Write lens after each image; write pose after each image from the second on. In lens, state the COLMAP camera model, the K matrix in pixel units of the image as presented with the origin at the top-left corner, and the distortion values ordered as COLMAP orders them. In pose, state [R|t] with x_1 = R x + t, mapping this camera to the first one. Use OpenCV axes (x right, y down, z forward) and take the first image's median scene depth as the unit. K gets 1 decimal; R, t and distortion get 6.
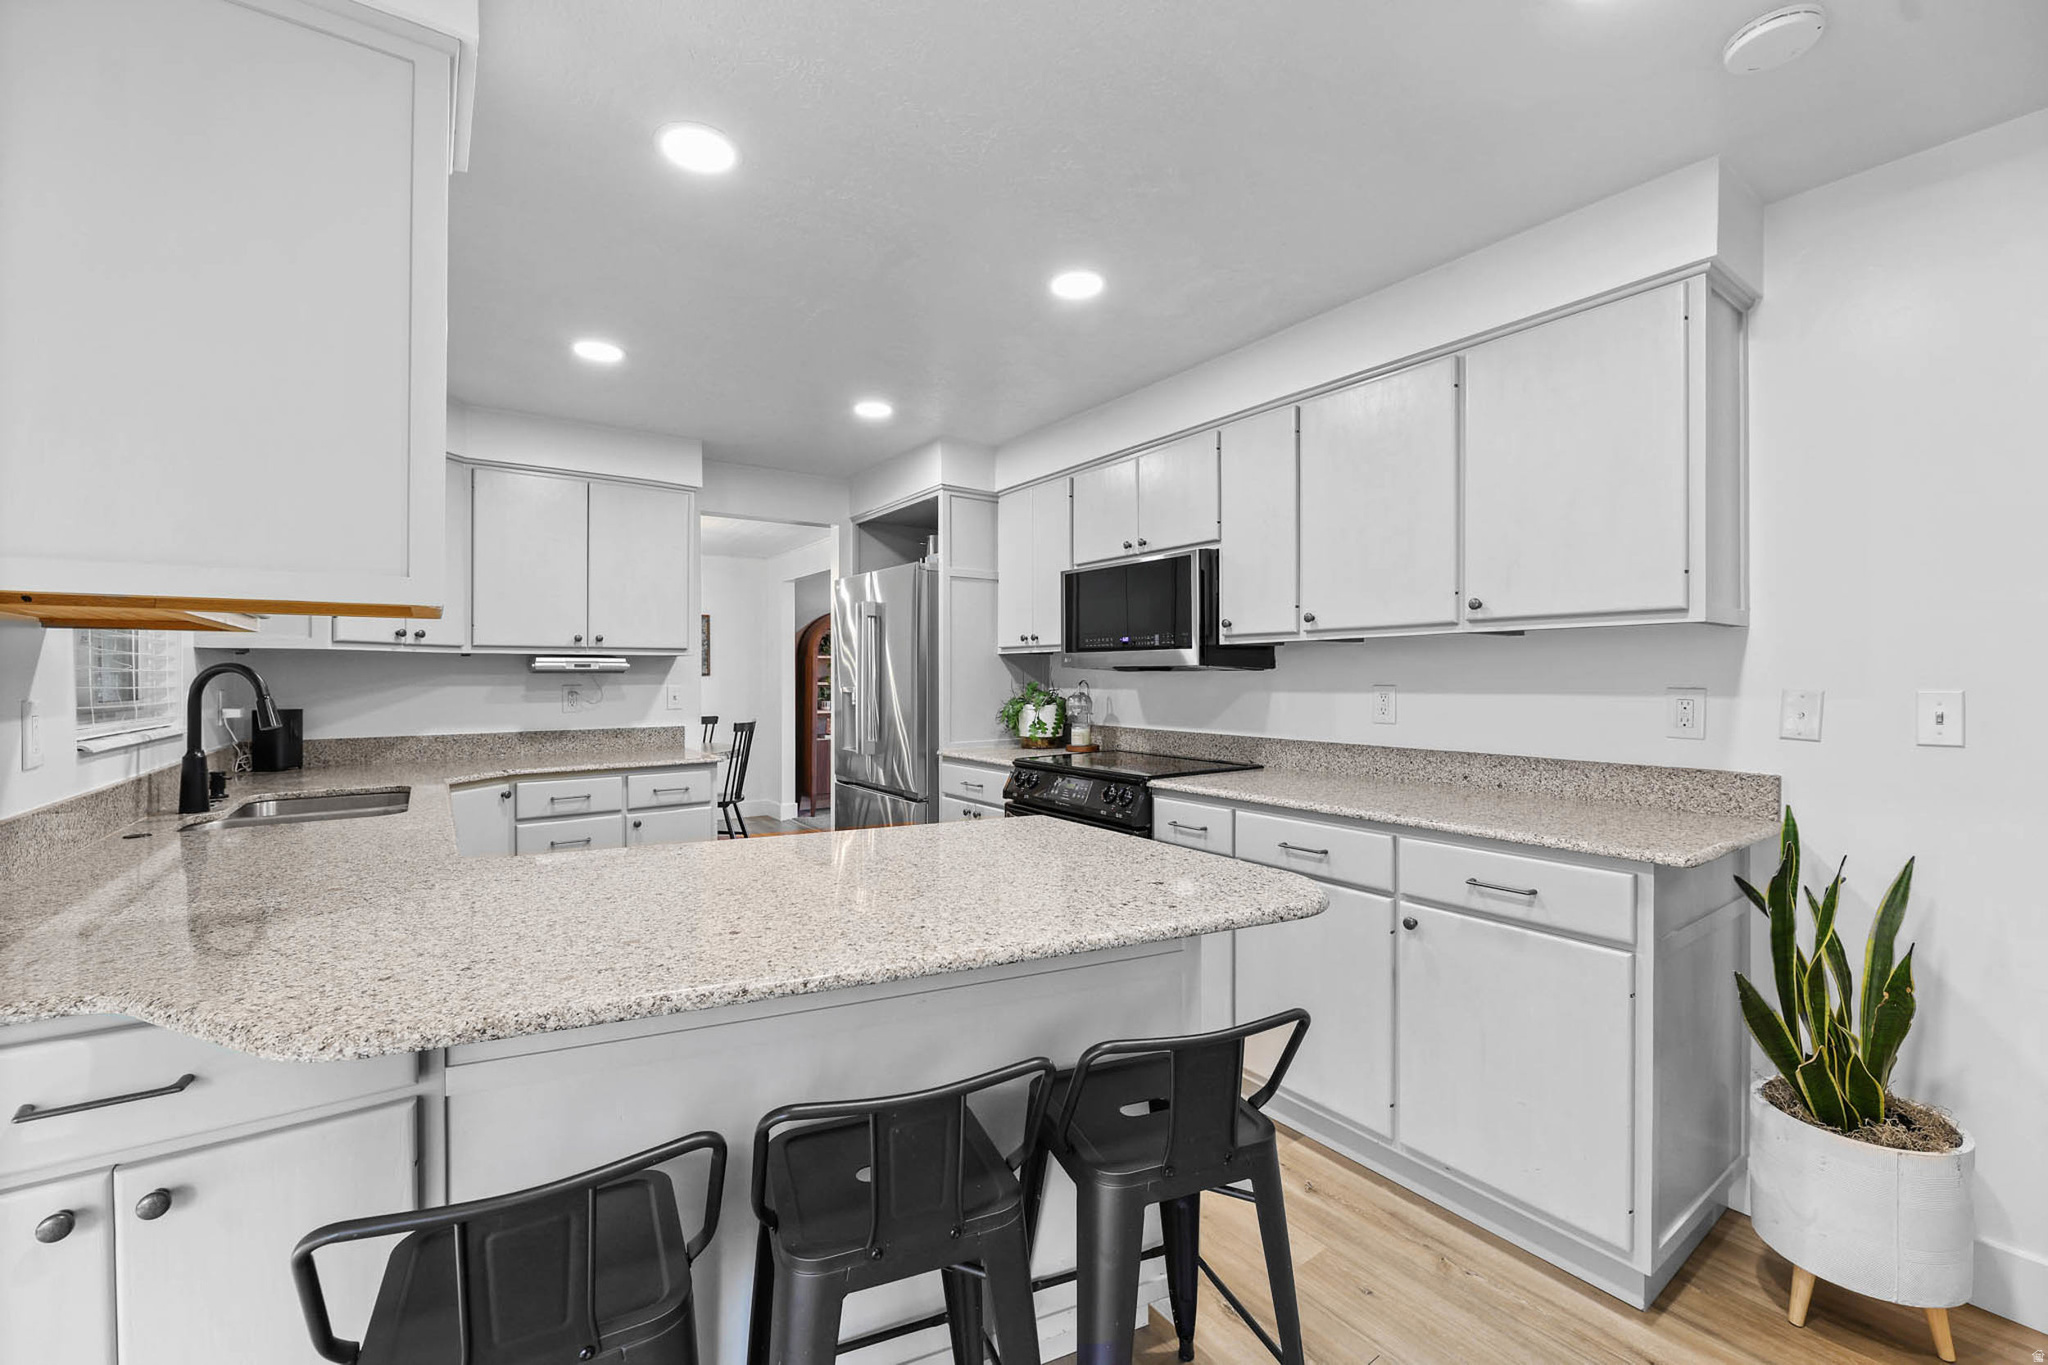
lens RADIAL K [[856.4, 0, 1039.2], [0, 856.4, 682.4], [0, 0, 1]] dist [-0.000565, 0.000119]
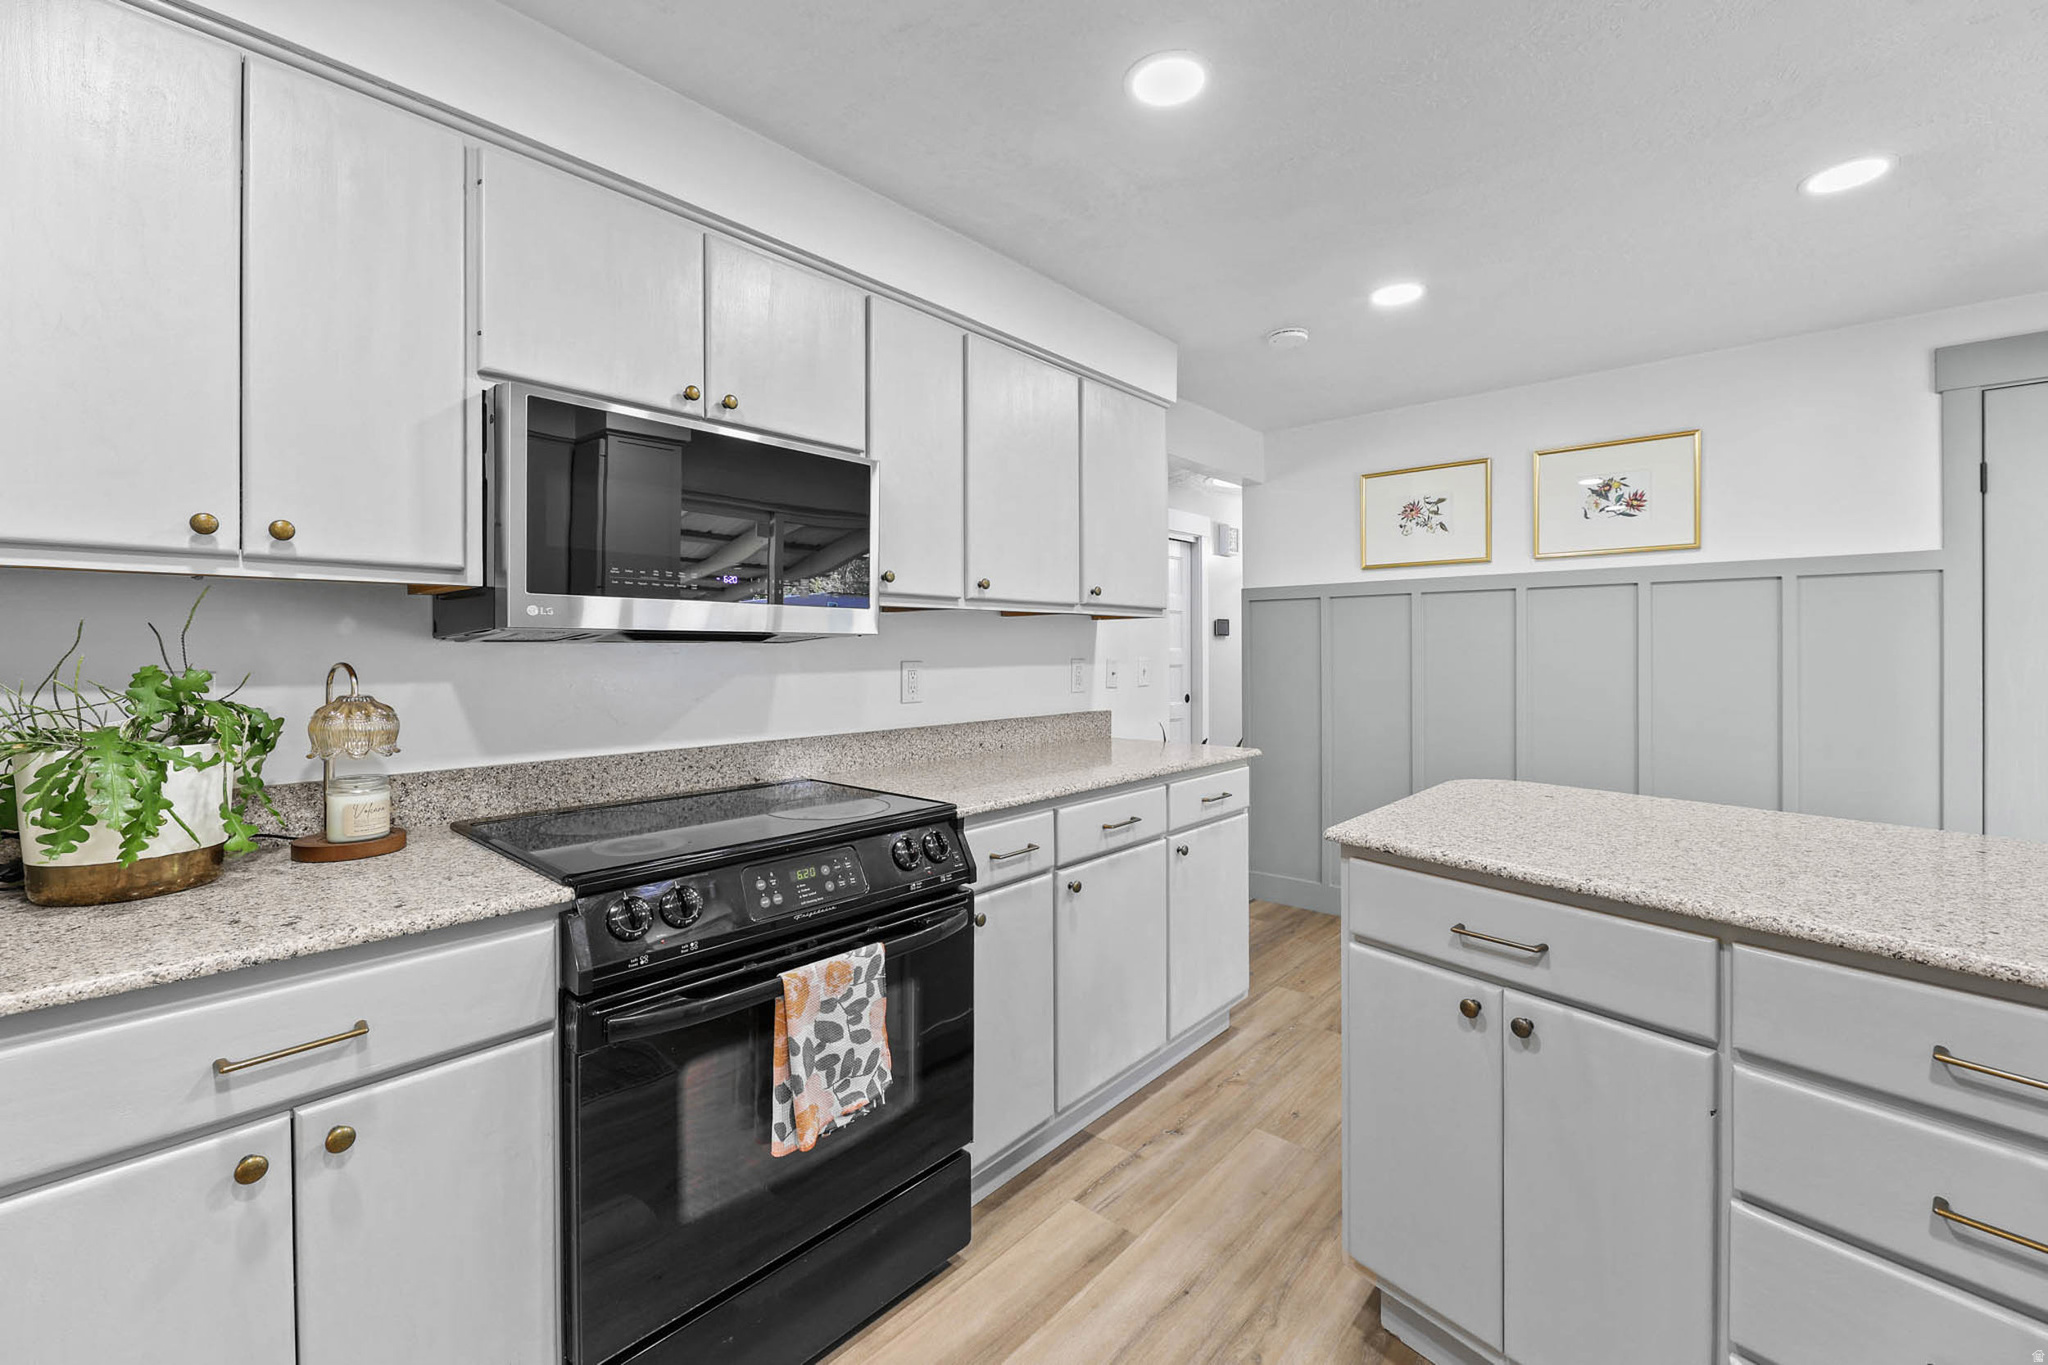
lens RADIAL K [[856.4, 0, 1055.7], [0, 856.4, 651.8], [0, 0, 1]] dist [-0.000565, 0.000119]
pose [[-0.242686, 0.000944, 0.970104, -0.534322], [0.011906, 0.999927, 0.002005, -0.006101], [-0.970032, 0.012036, -0.242679, 1.100384]]
